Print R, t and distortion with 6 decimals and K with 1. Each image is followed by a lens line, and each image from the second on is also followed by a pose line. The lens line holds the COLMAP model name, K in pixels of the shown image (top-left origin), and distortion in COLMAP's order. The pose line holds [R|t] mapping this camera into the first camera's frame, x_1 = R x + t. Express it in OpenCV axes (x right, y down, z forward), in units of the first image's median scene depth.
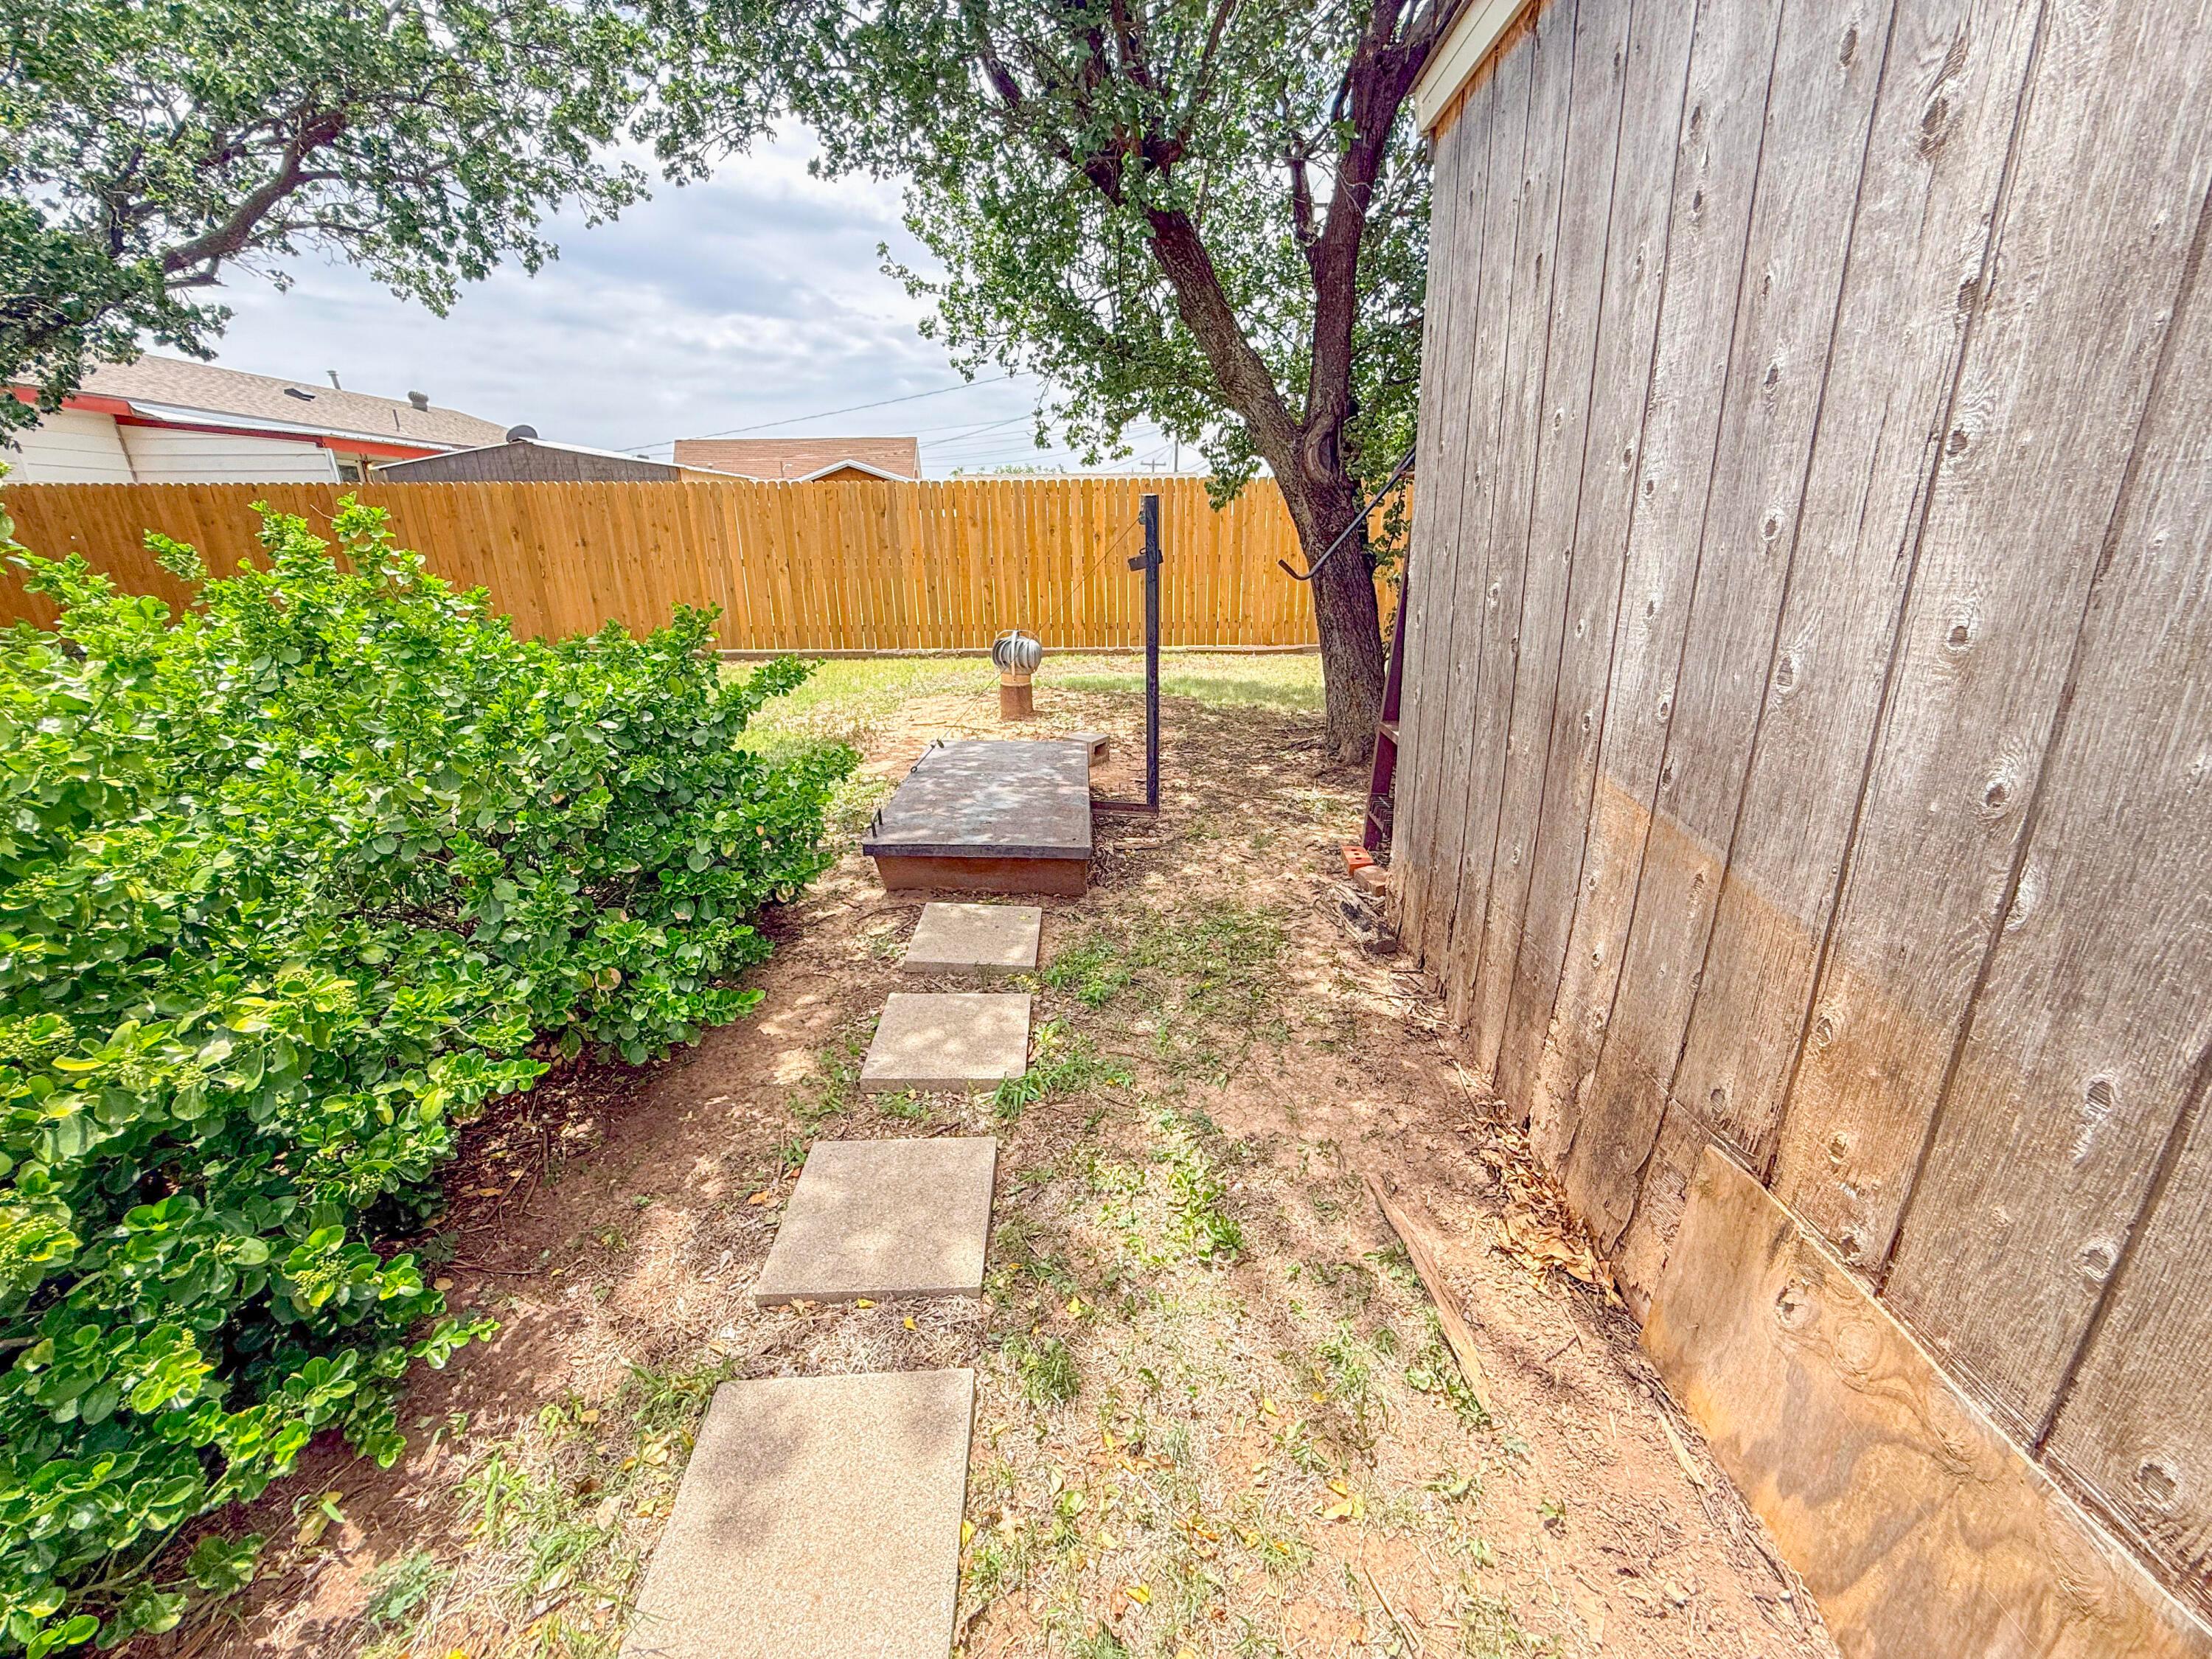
lens RADIAL K [[884.5, 0, 1114.0], [0, 884.5, 831.8], [0, 0, 1]] dist [-0.002006, 0.000356]
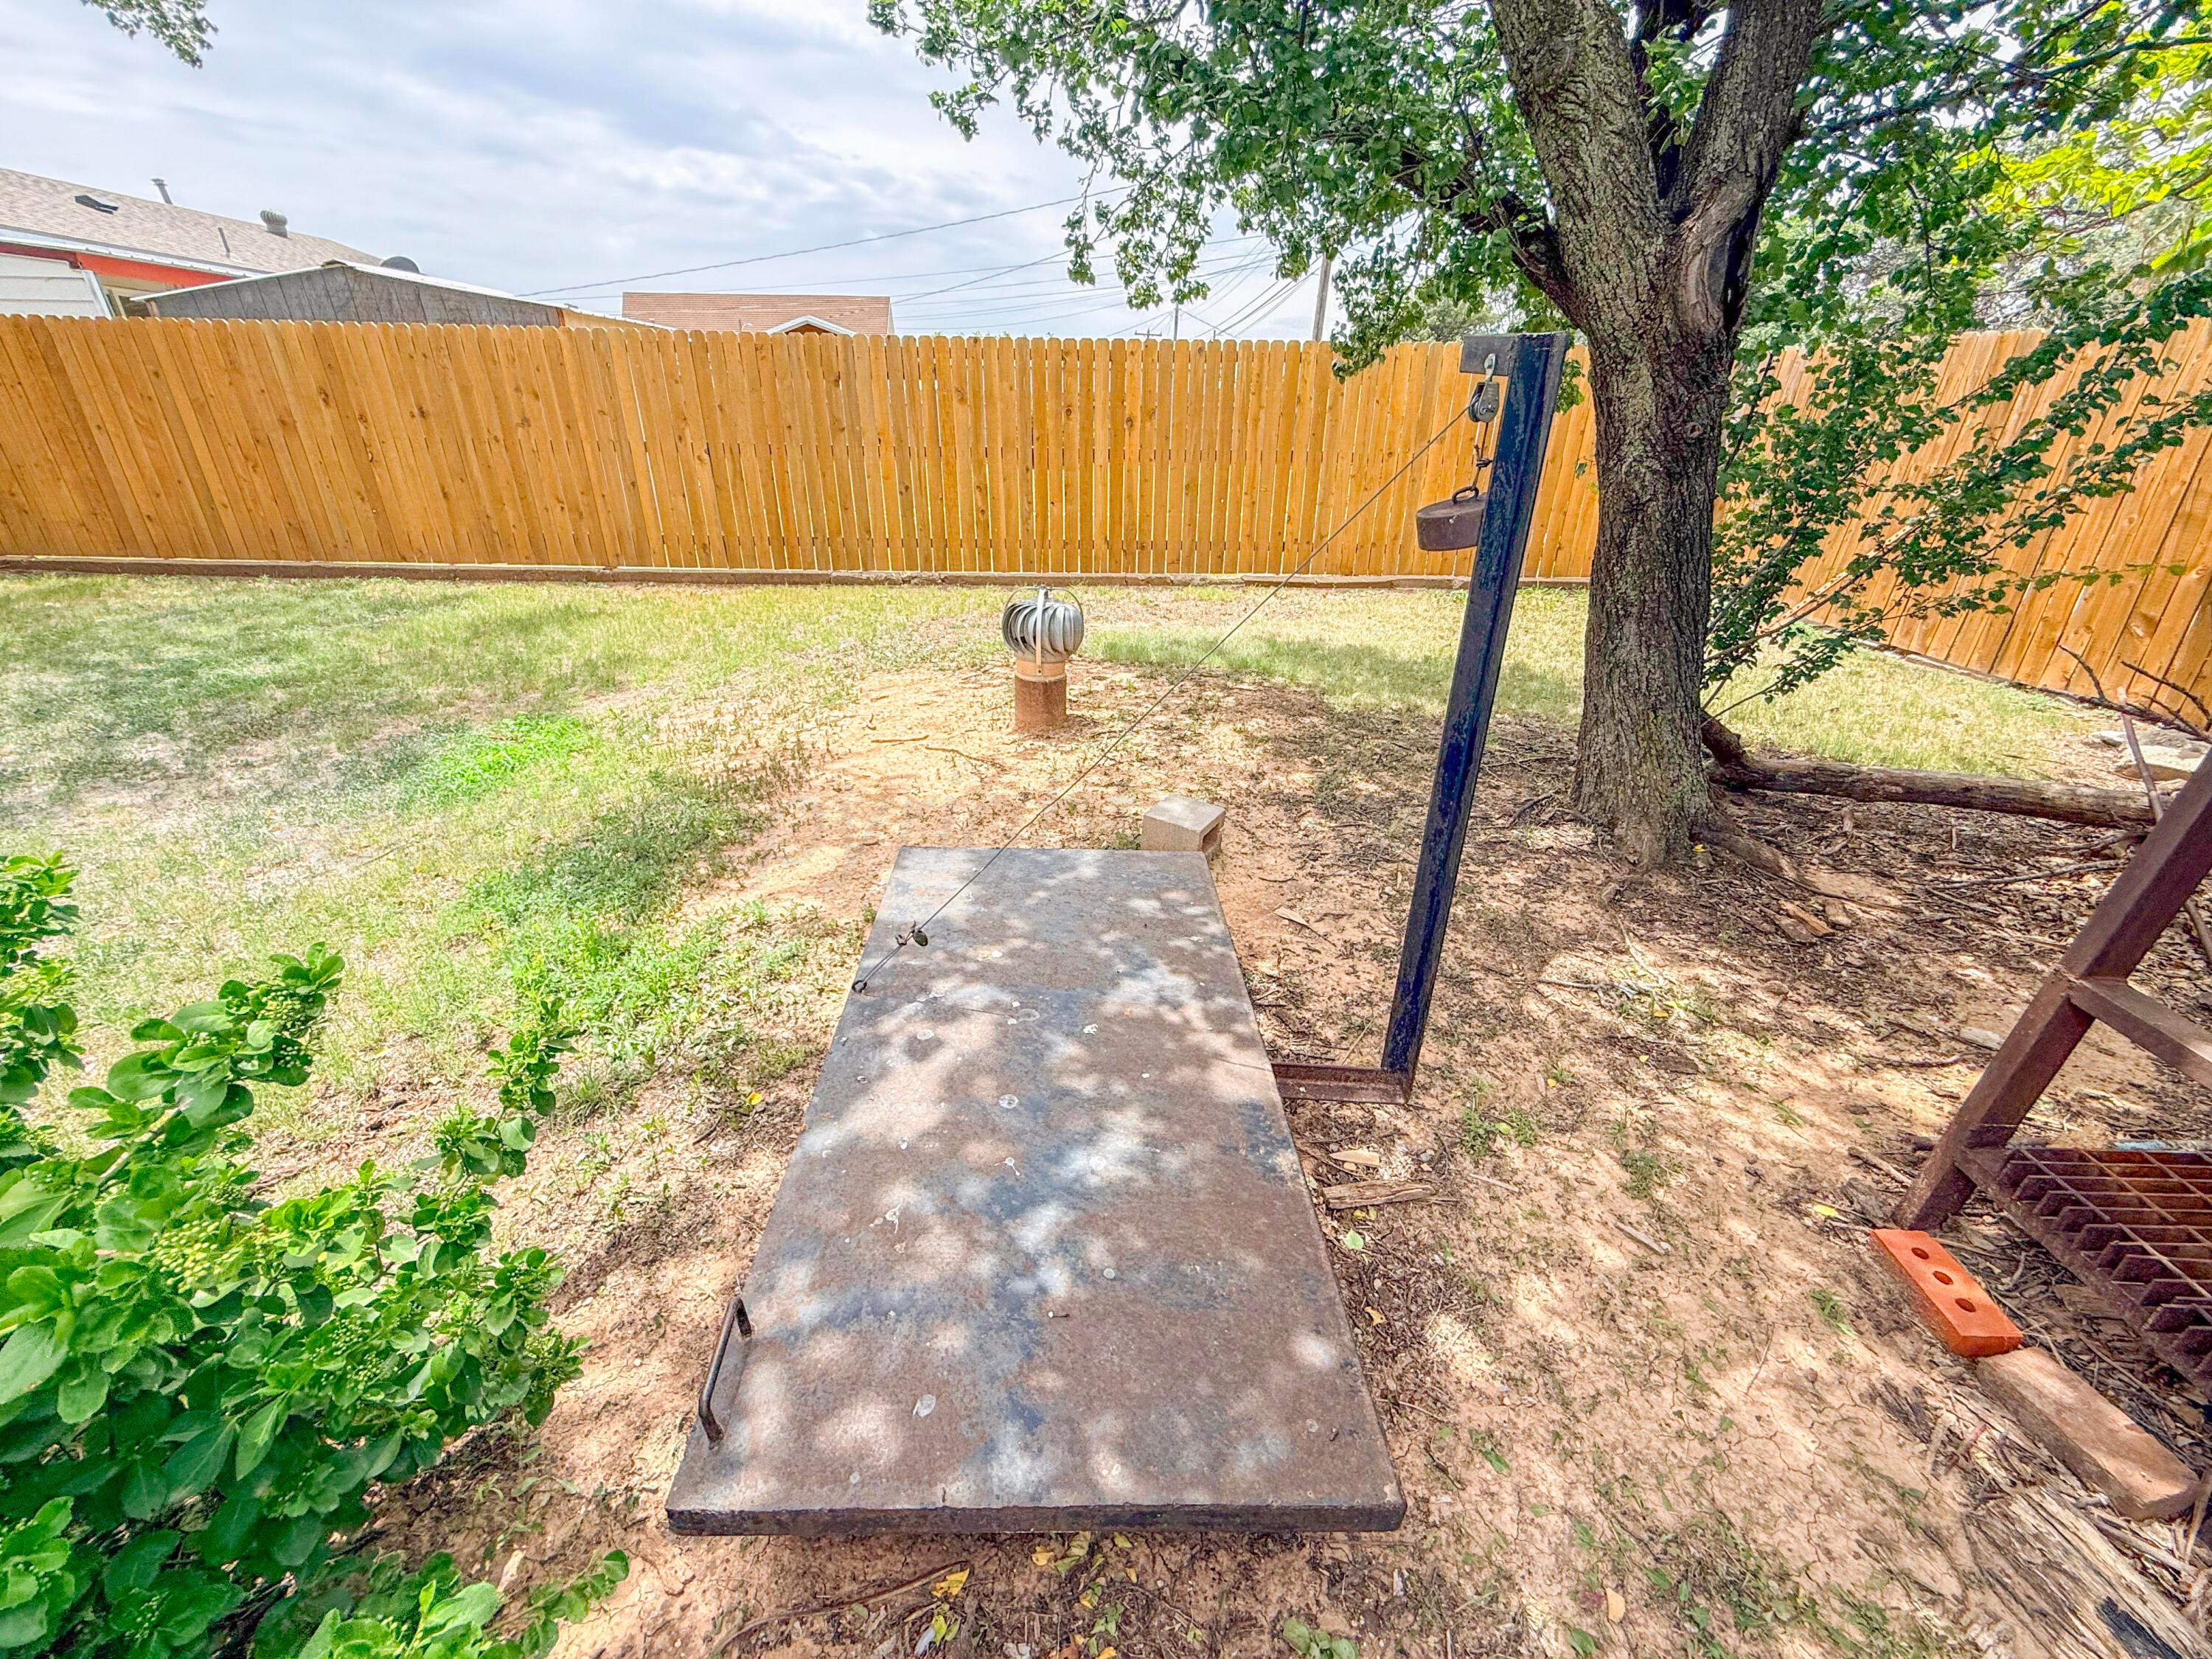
lens RADIAL K [[884.5, 0, 1112.0], [0, 884.5, 833.2], [0, 0, 1]] dist [-0.002006, 0.000356]
pose [[0.999638, 0.014272, 0.022817, -0.044952], [-0.016889, 0.992756, 0.118956, -0.079890], [-0.020954, -0.119298, 0.992637, 0.226075]]
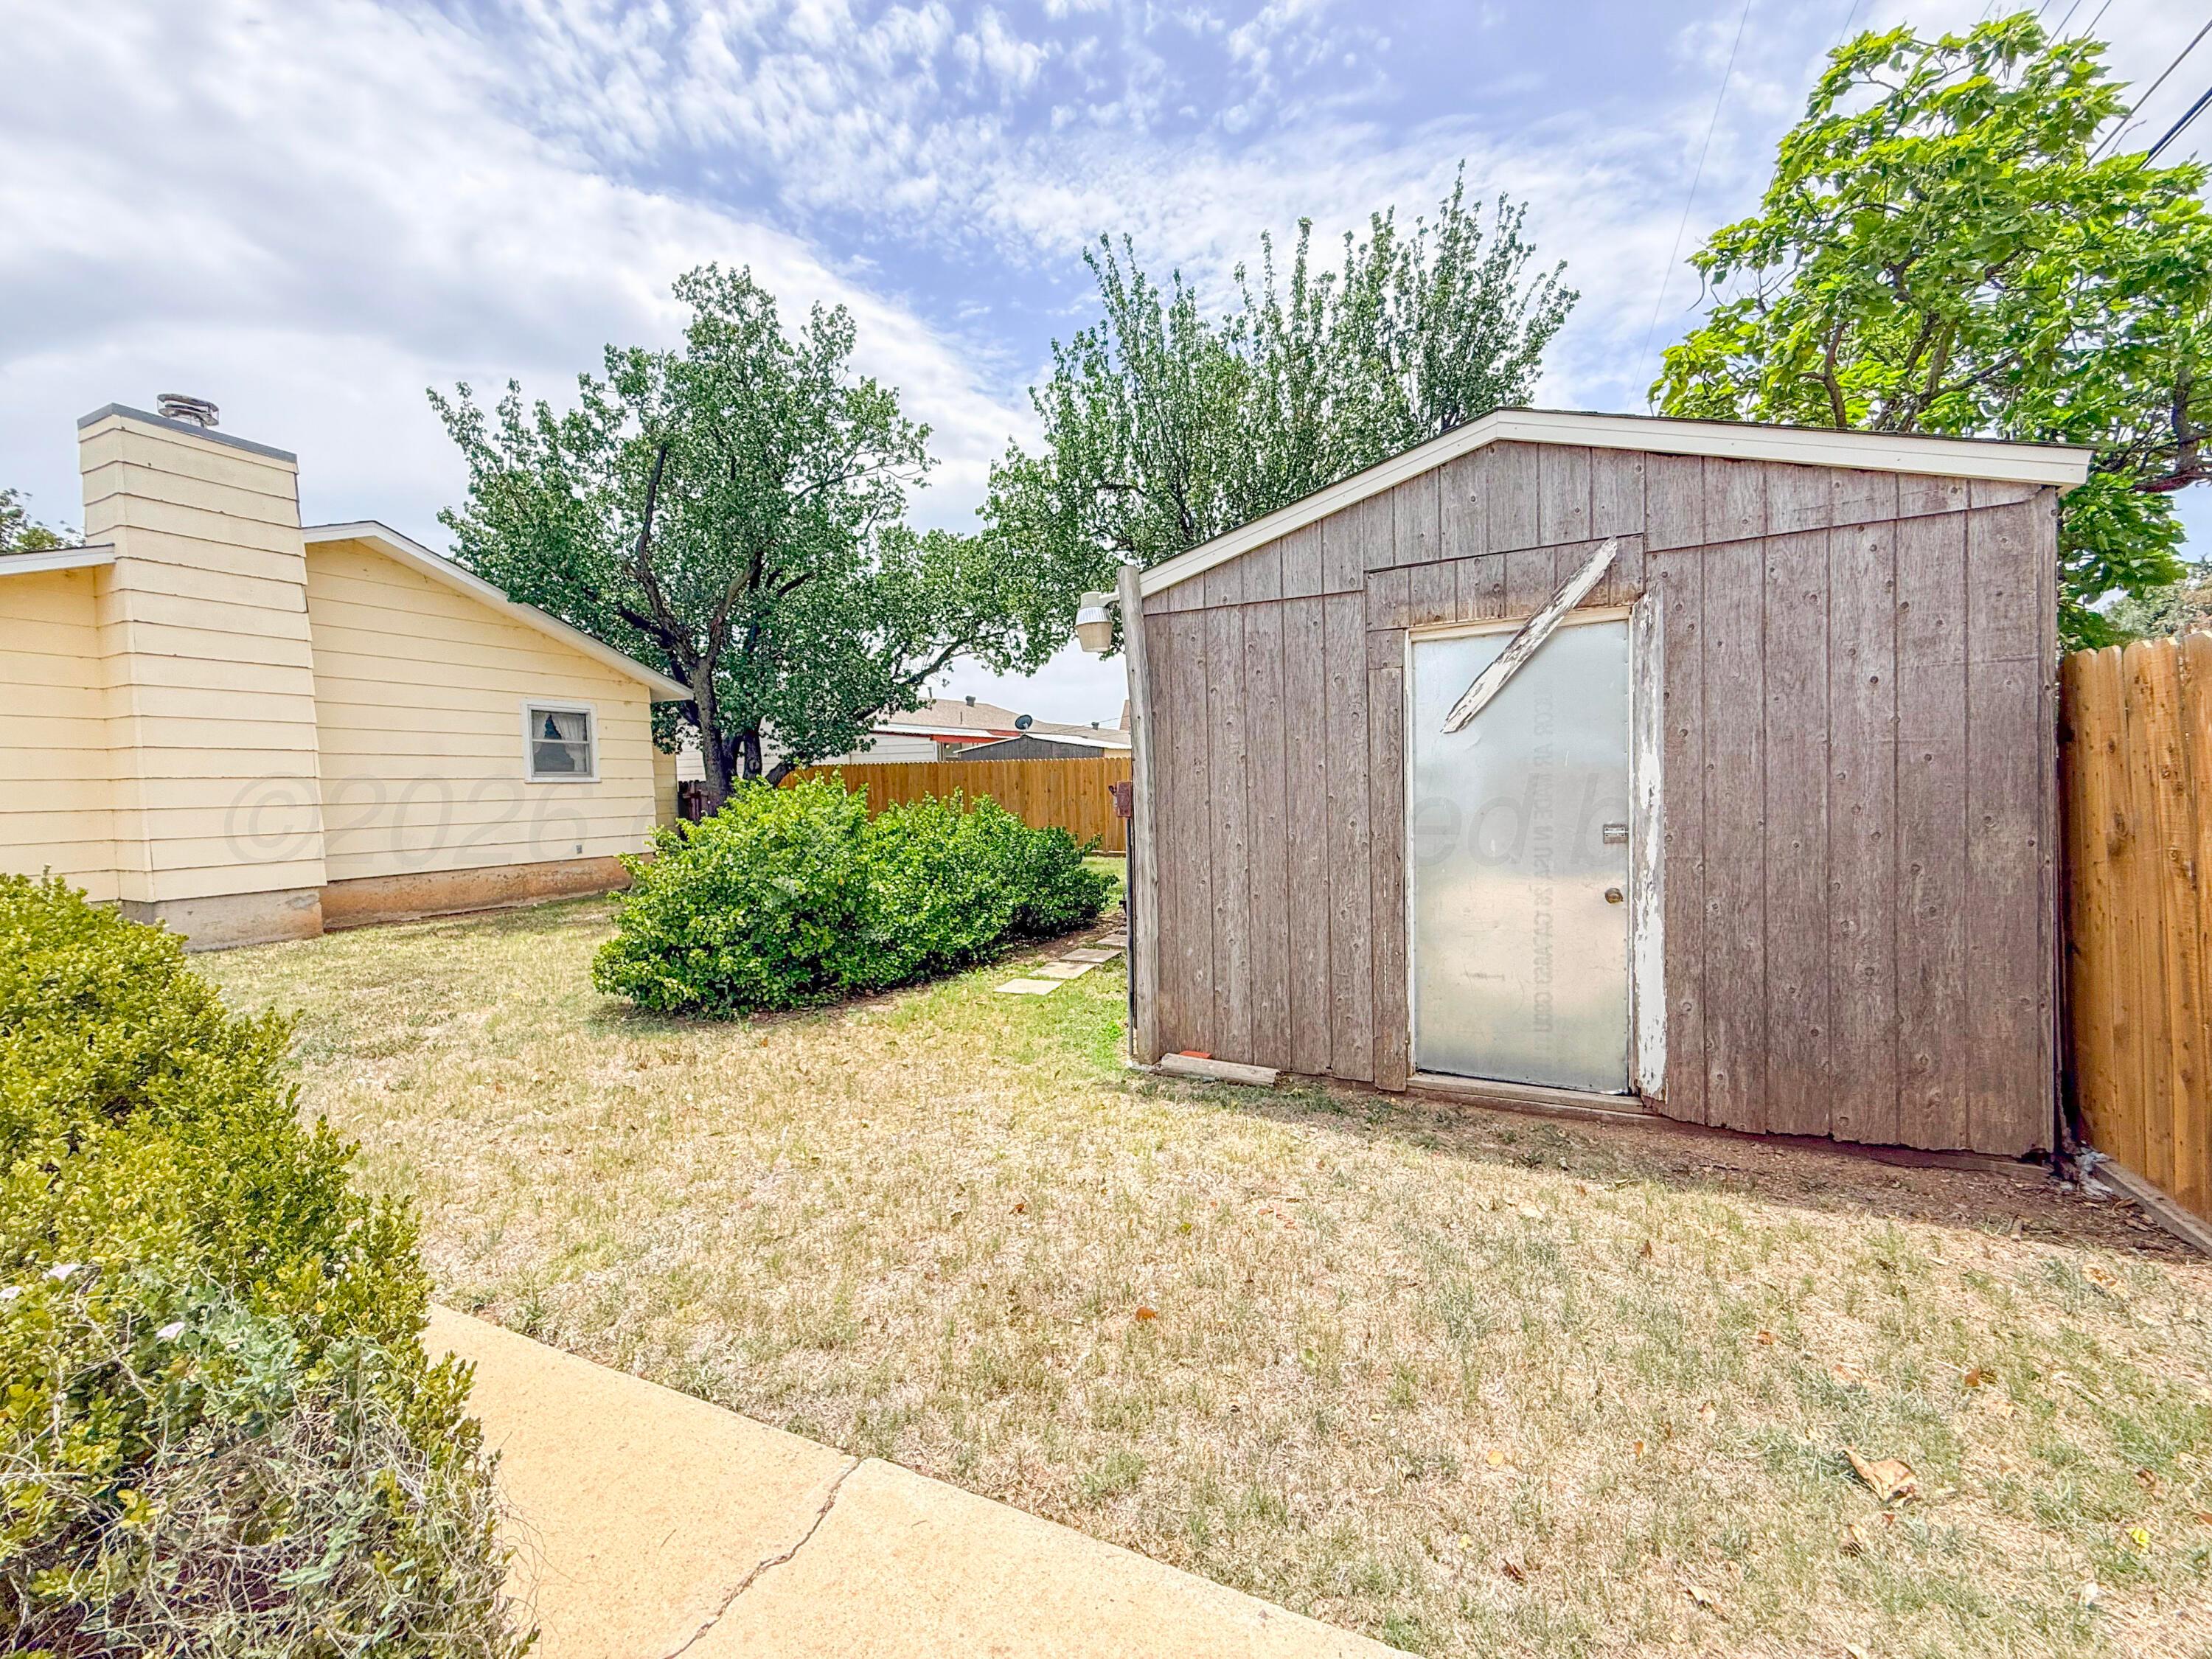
lens RADIAL K [[884.5, 0, 1105.2], [0, 884.5, 814.4], [0, 0, 1]] dist [-0.002006, 0.000356]
pose [[0.899056, 0.006873, -0.437780, 0.293475], [-0.124272, 0.962762, -0.240097, 0.138885], [0.419828, 0.270265, 0.866430, -0.501260]]
